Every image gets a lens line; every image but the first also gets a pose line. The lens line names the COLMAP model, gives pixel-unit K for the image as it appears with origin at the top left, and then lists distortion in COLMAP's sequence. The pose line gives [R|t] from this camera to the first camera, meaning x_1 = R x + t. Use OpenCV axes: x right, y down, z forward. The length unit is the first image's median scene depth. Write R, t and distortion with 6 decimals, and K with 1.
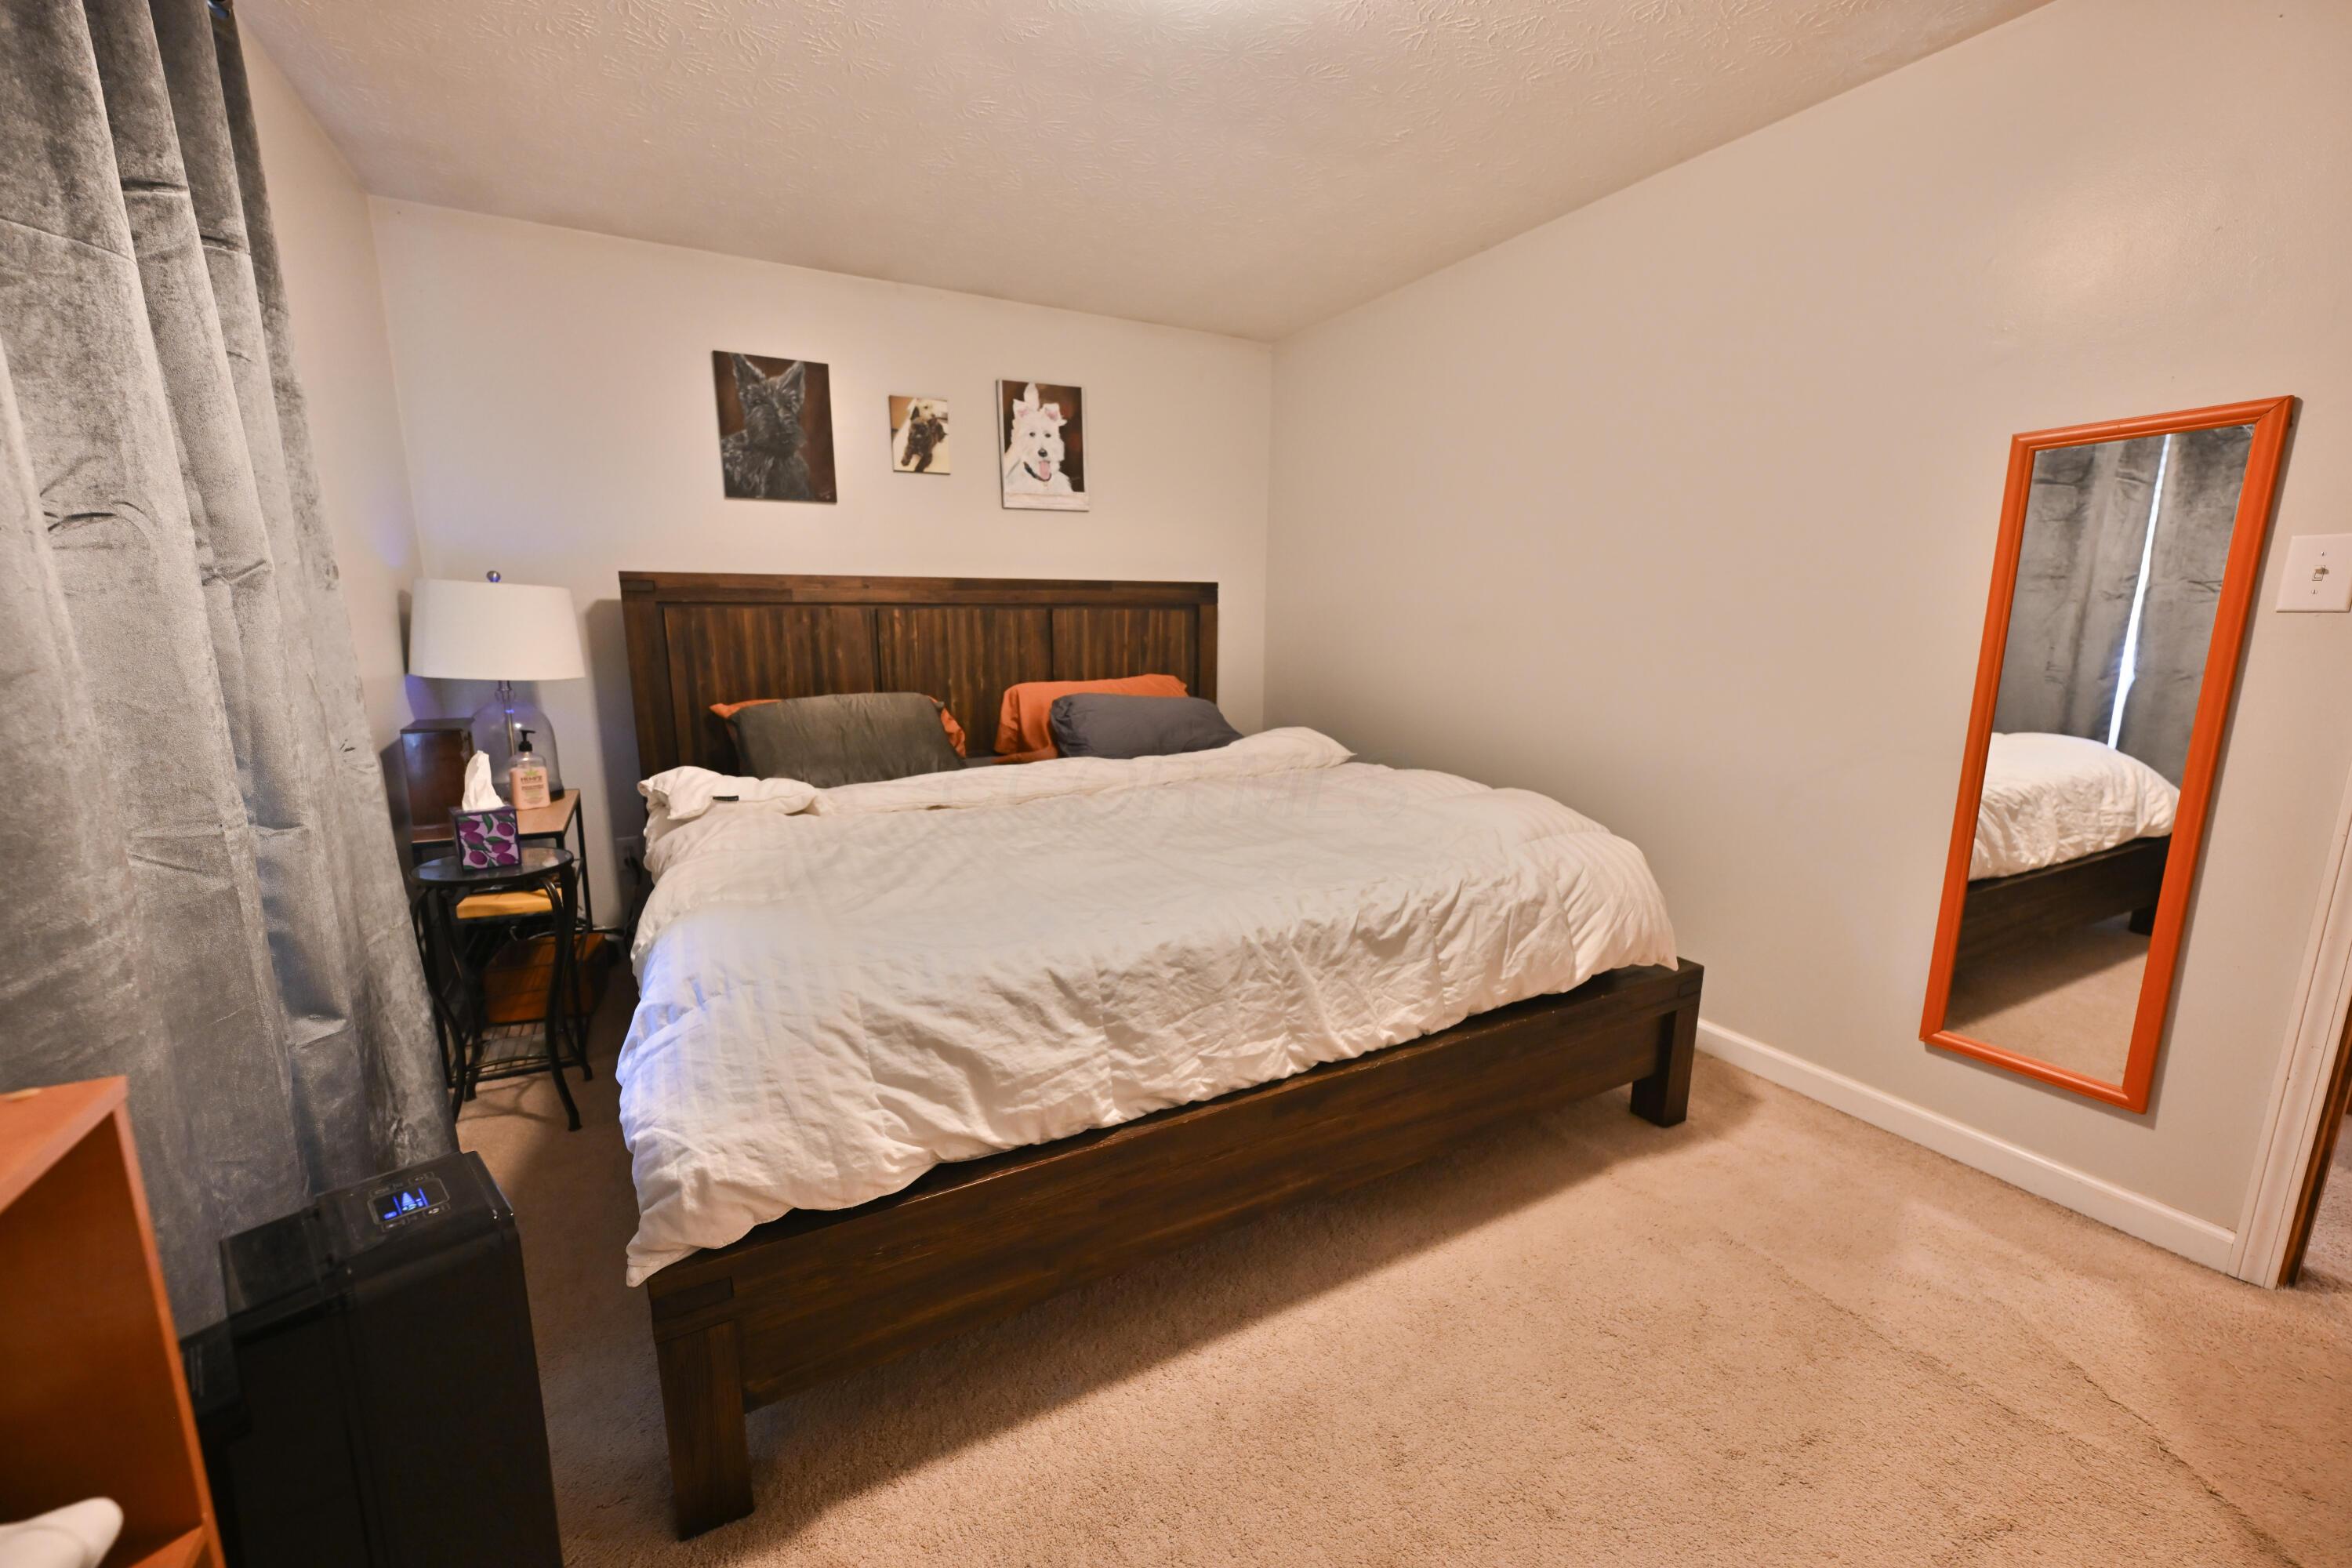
lens RADIAL K [[933.2, 0, 1167.0], [0, 933.2, 788.7], [0, 0, 1]] dist [-0.000383, -0.000587]
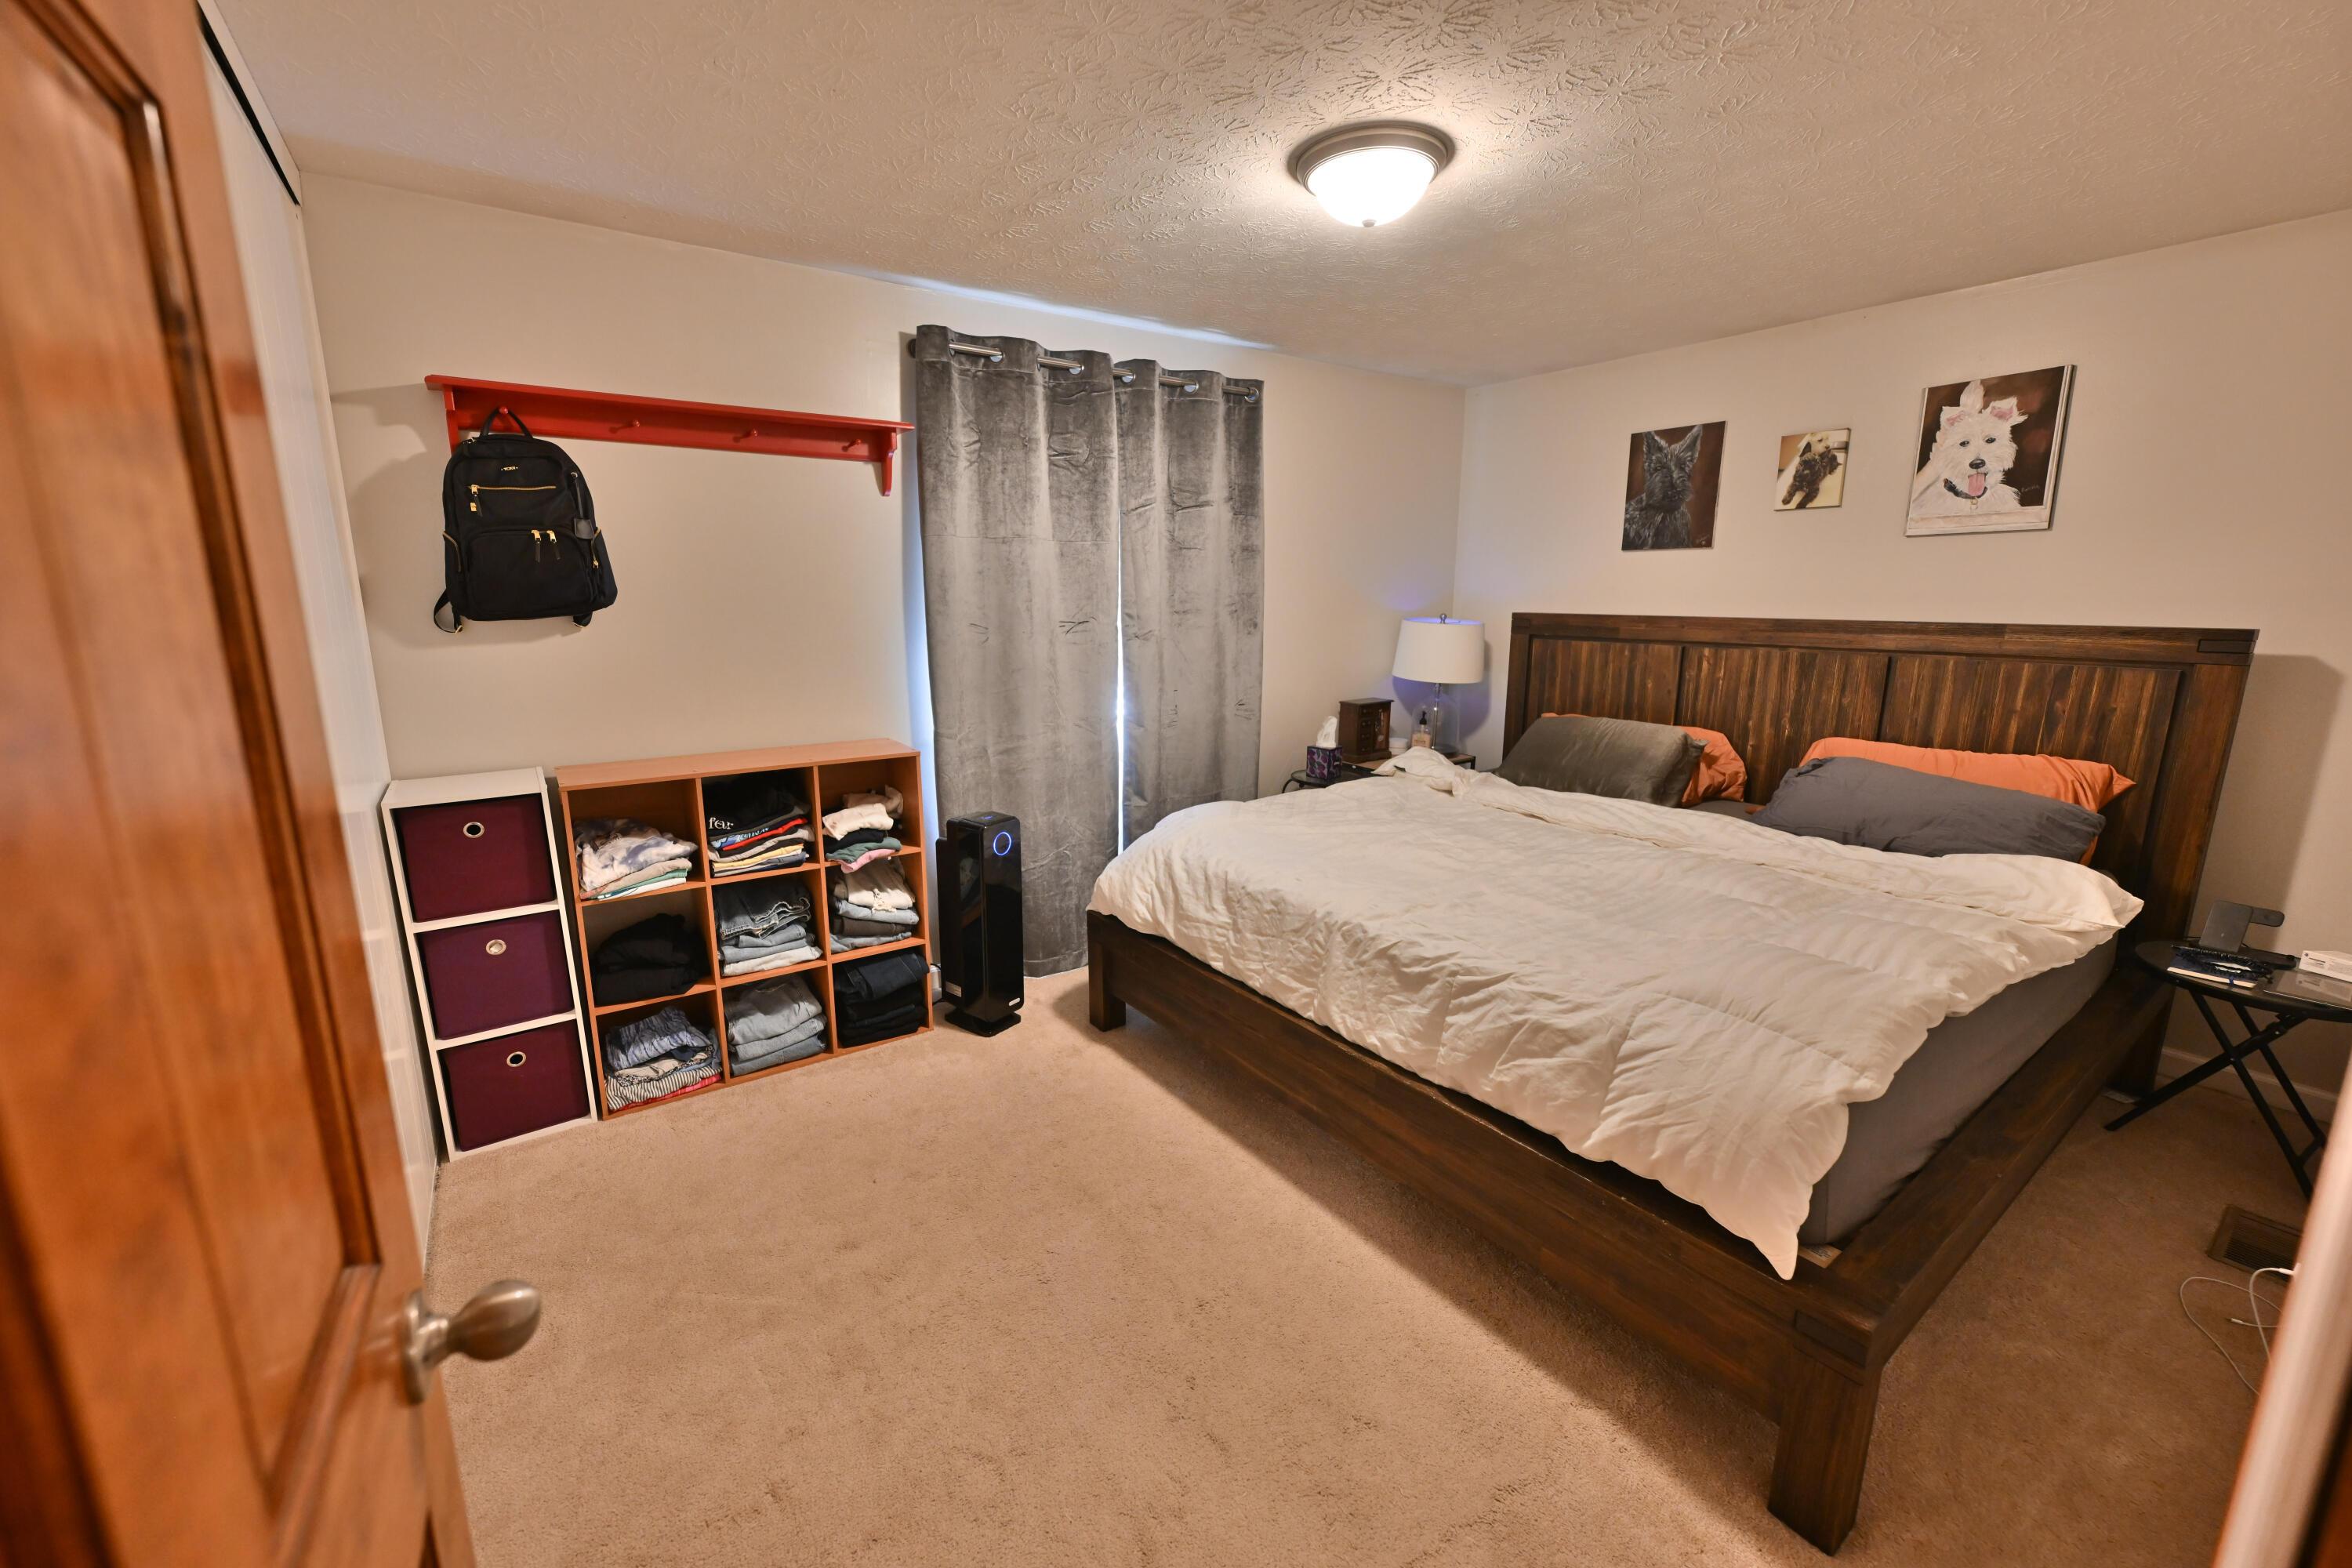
lens RADIAL K [[933.2, 0, 1169.0], [0, 933.2, 778.7], [0, 0, 1]] dist [-0.000383, -0.000587]
pose [[0.117948, 0.195787, -0.973527, 0.708082], [-0.187630, 0.967105, 0.171763, -0.119047], [0.975132, 0.162404, 0.150803, 0.276495]]
